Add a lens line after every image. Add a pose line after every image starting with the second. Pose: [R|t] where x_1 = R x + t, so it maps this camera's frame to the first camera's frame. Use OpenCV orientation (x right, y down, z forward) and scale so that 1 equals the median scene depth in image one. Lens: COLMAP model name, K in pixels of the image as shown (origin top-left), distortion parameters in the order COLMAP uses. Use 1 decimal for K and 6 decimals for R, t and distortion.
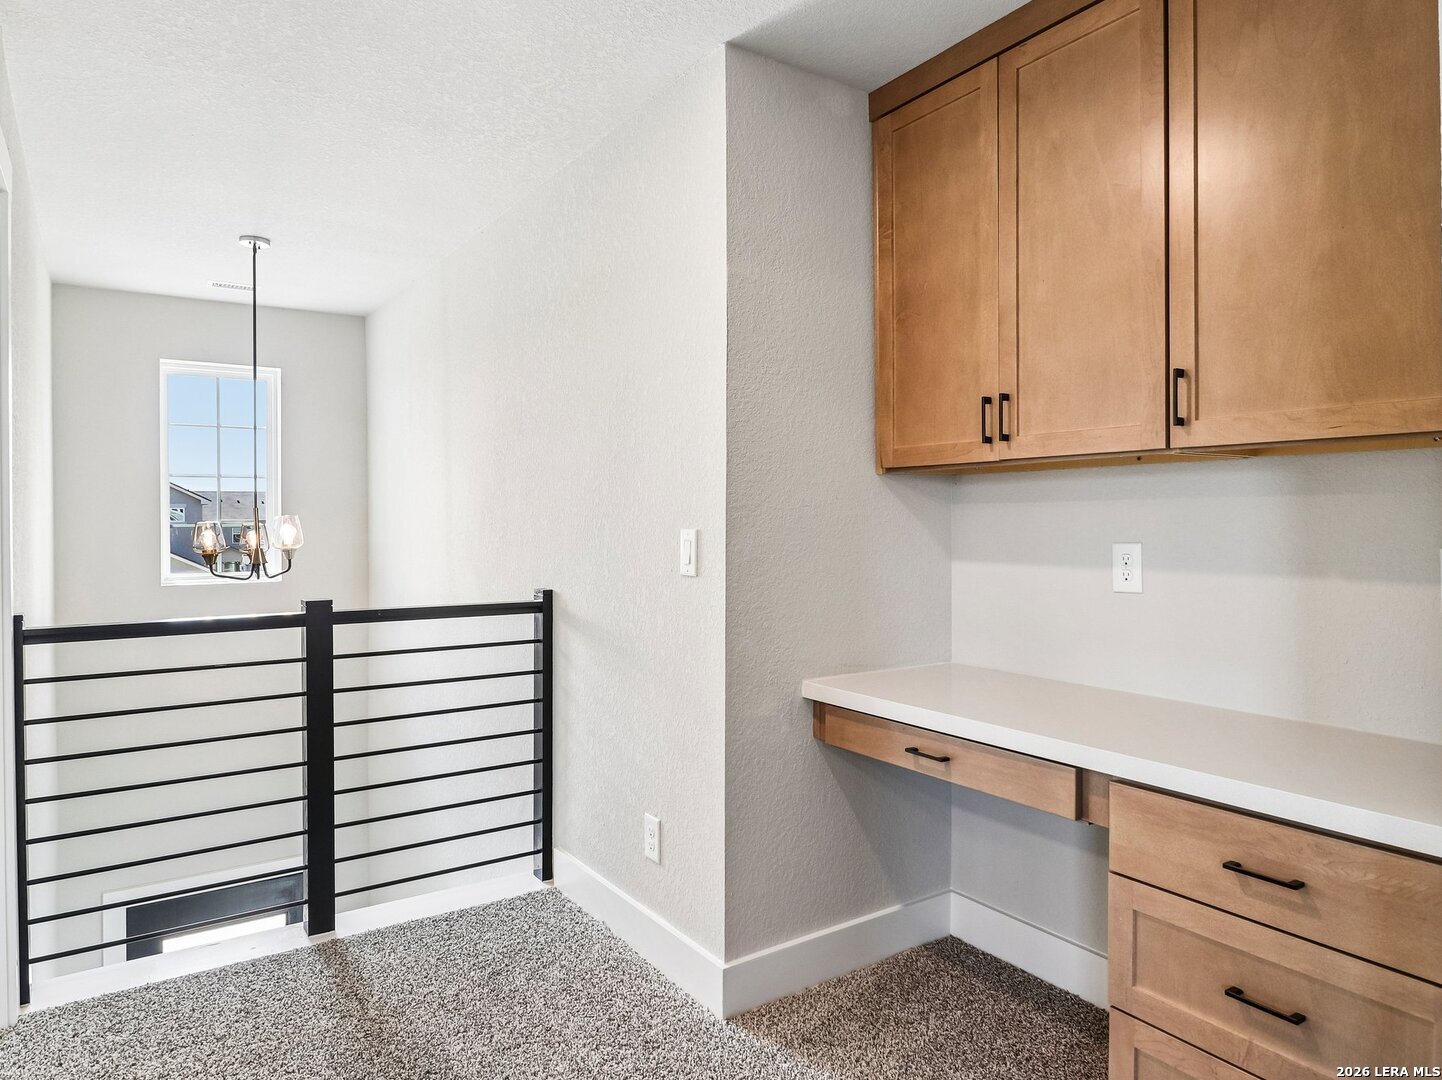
lens RADIAL K [[917.3, 0, 717.7], [0, 917.3, 538.1], [0, 0, 1]] dist [-0.008769, -0.002795]
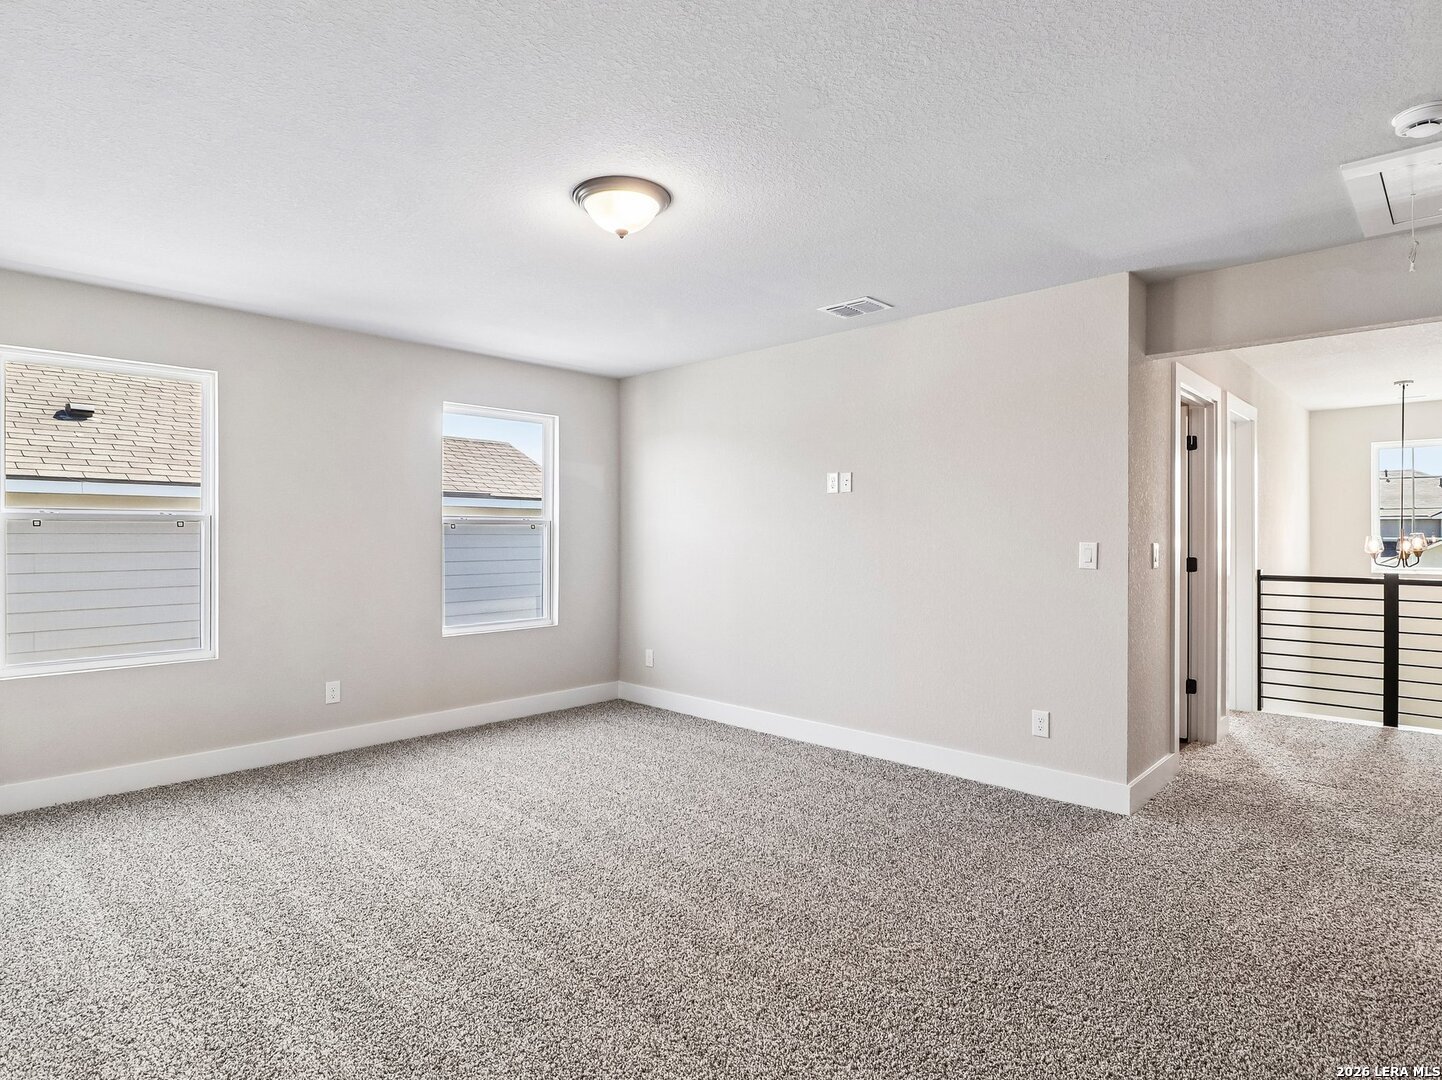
lens RADIAL K [[781.2, 0, 716.2], [0, 781.2, 528.1], [0, 0, 1]] dist [-0.003024, -0.009185]
pose [[0.208810, 0.001361, -0.977955, 0.738775], [-0.013460, 0.999908, -0.001482, -0.011262], [0.977864, 0.013472, 0.208809, -0.685531]]
